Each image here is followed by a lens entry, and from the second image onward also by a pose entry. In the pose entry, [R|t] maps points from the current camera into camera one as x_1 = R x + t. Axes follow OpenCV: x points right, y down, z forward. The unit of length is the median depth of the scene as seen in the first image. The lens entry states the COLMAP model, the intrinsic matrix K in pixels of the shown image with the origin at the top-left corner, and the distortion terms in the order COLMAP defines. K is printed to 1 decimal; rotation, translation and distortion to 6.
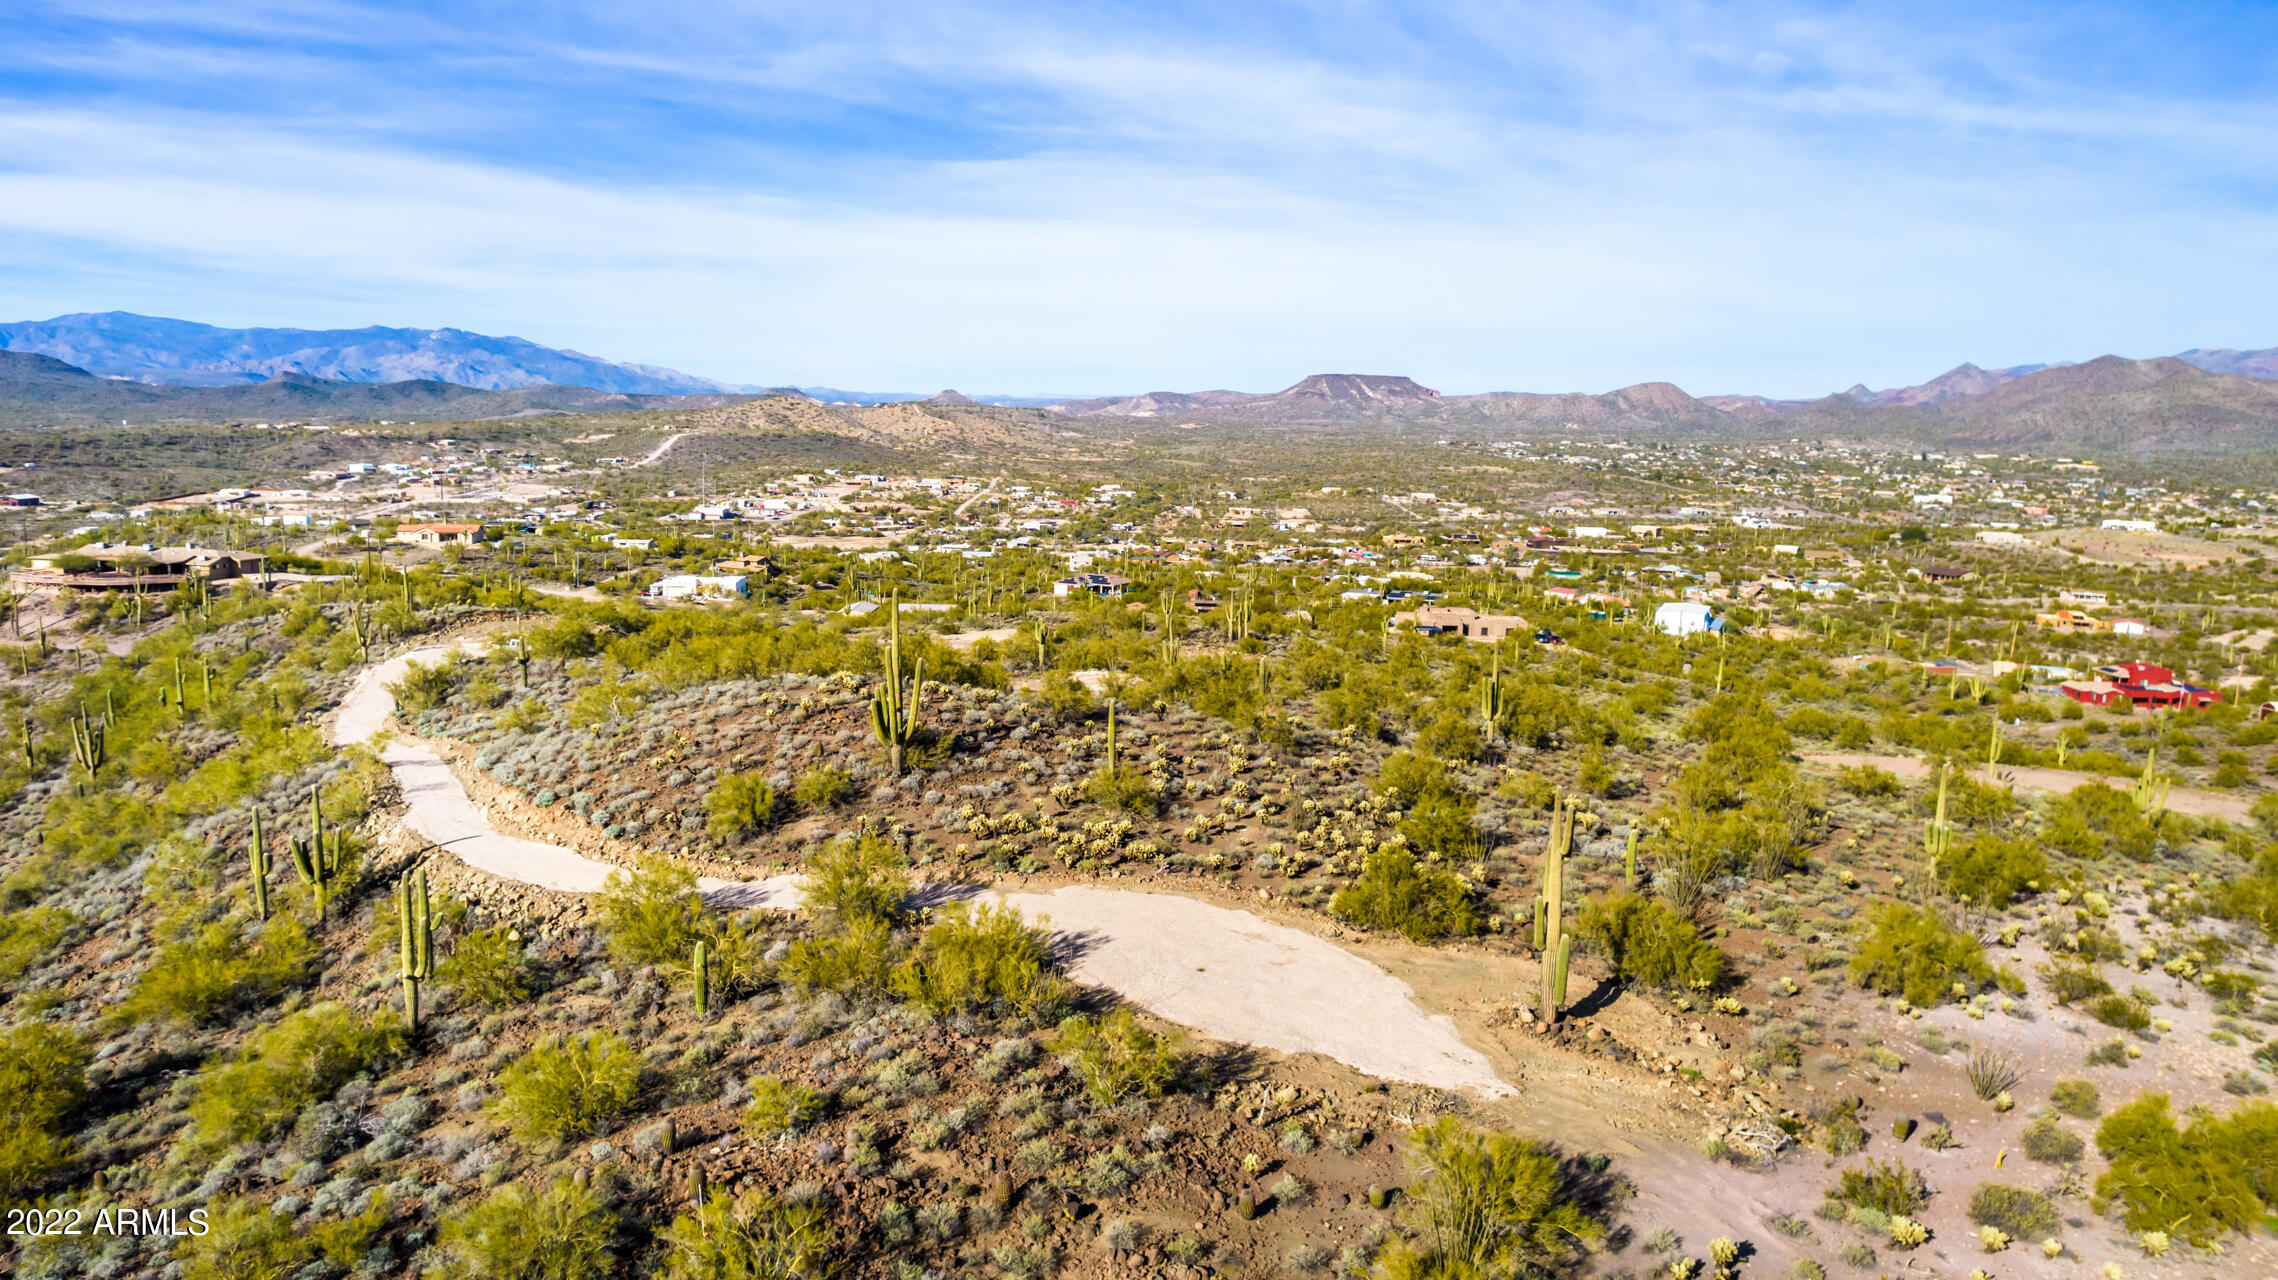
lens RADIAL K [[1535.9, 0, 1149.0], [0, 1535.9, 643.7], [0, 0, 1]] dist [-0.067510, 0.063965]
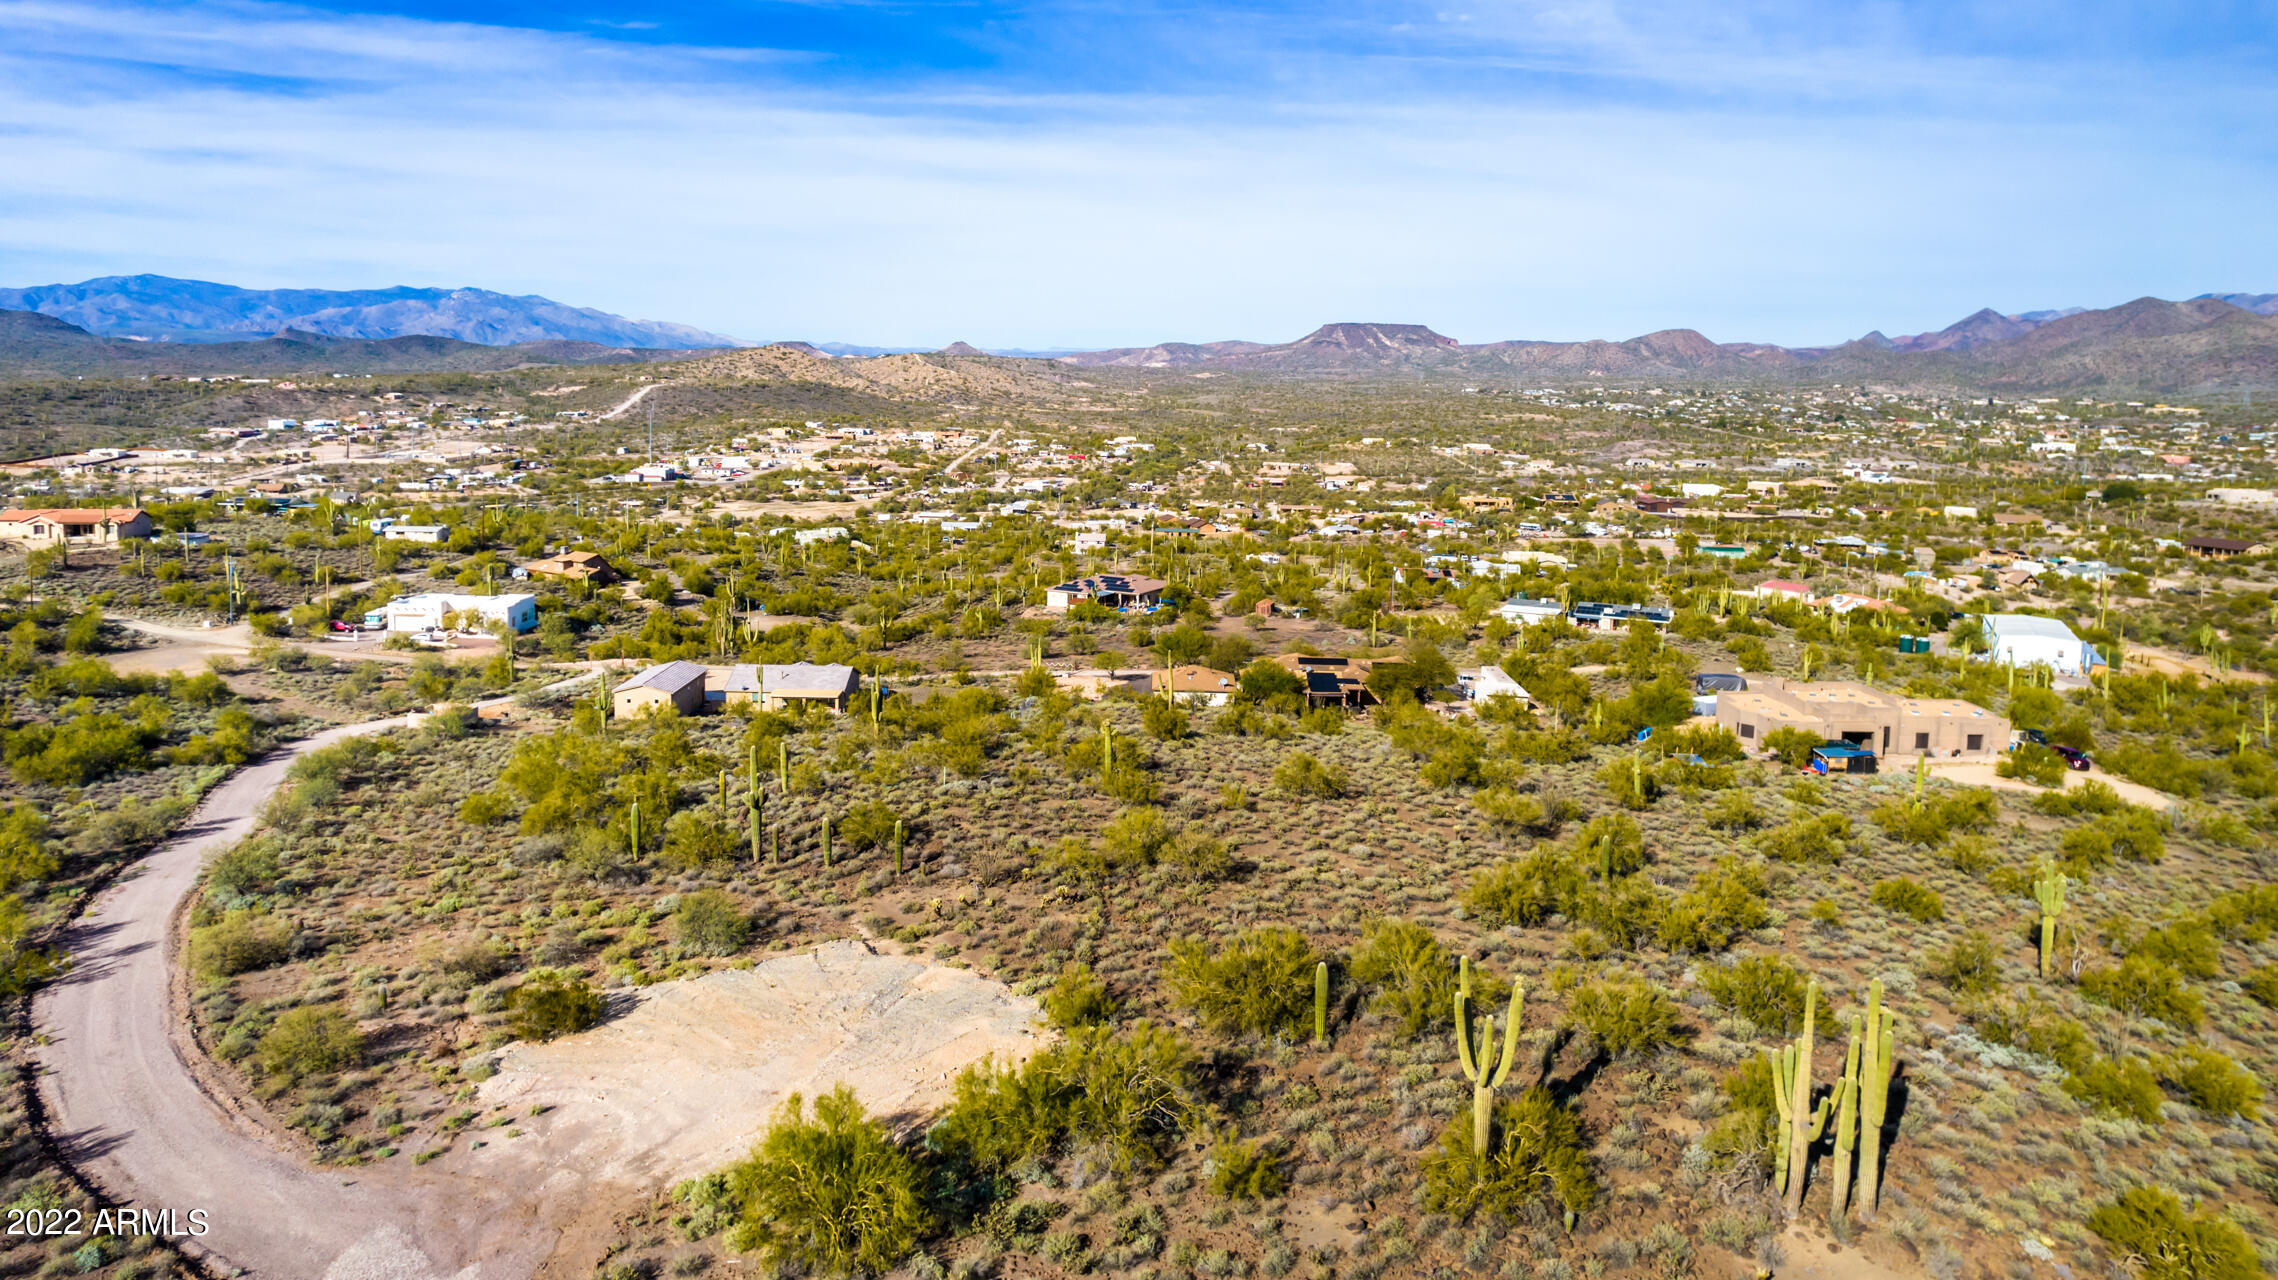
lens RADIAL K [[1511.8, 0, 1143.6], [0, 1511.8, 597.2], [0, 0, 1]] dist [-0.077629, 0.067349]
pose [[0.999916, -0.005705, -0.011666, -0.005770], [0.005739, 0.999979, 0.002896, -0.016295], [0.011649, -0.002963, 0.999928, 0.155490]]
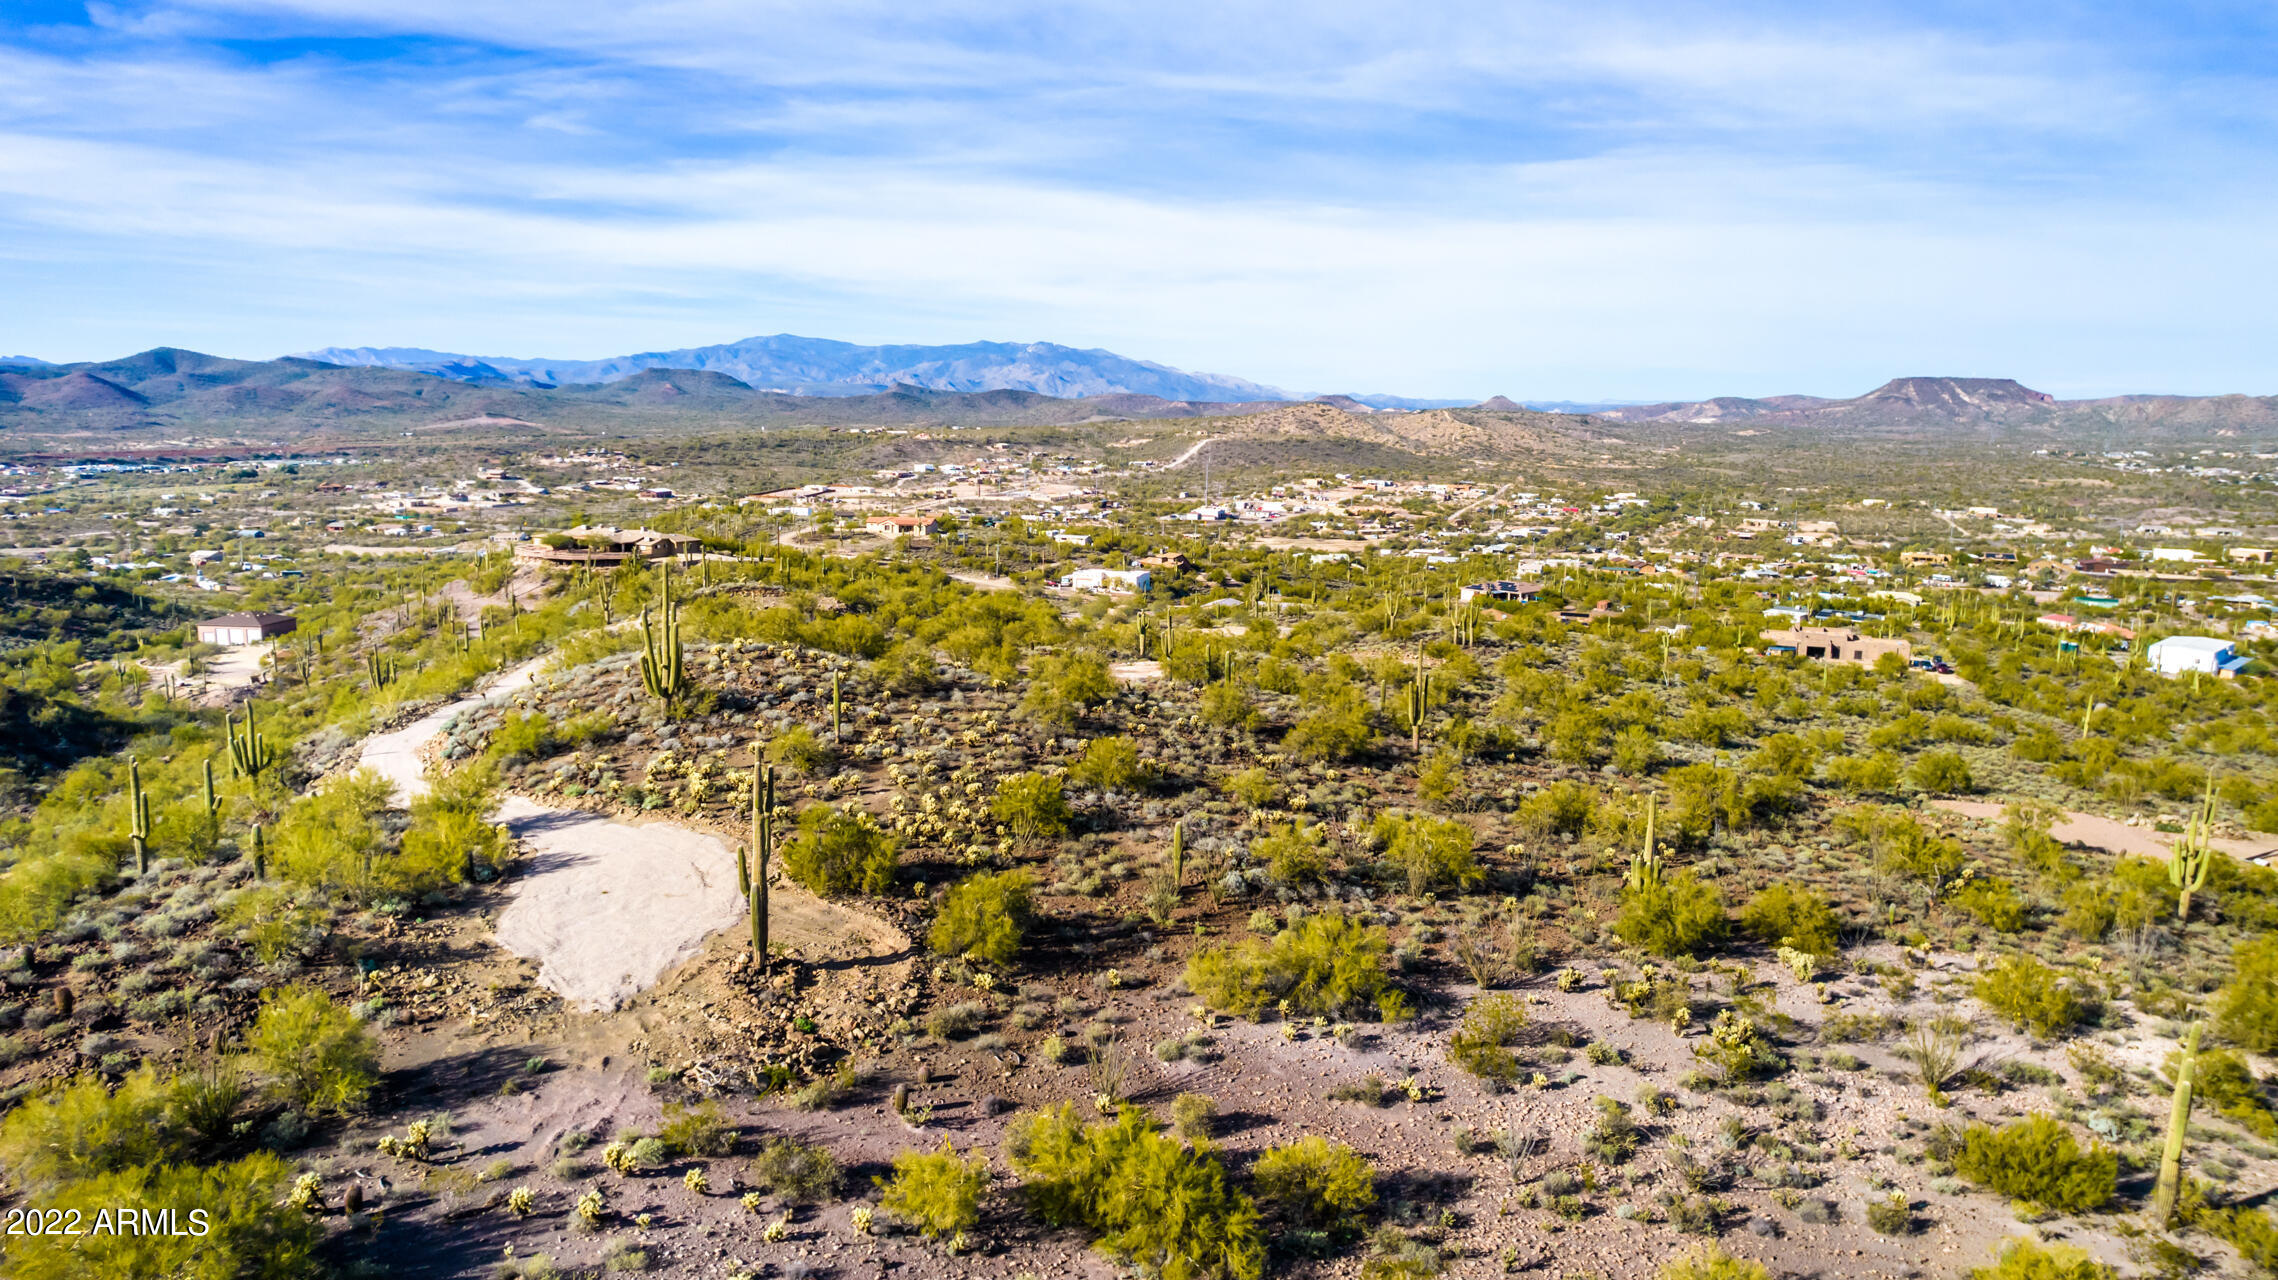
lens RADIAL K [[1519.4, 0, 1146.4], [0, 1519.4, 676.6], [0, 0, 1]] dist [-0.050631, 0.020752]
pose [[0.935397, 0.053443, -0.349537, 0.039928], [-0.046993, 0.998533, 0.026915, 0.000215], [0.350463, -0.008750, 0.936536, 0.005045]]
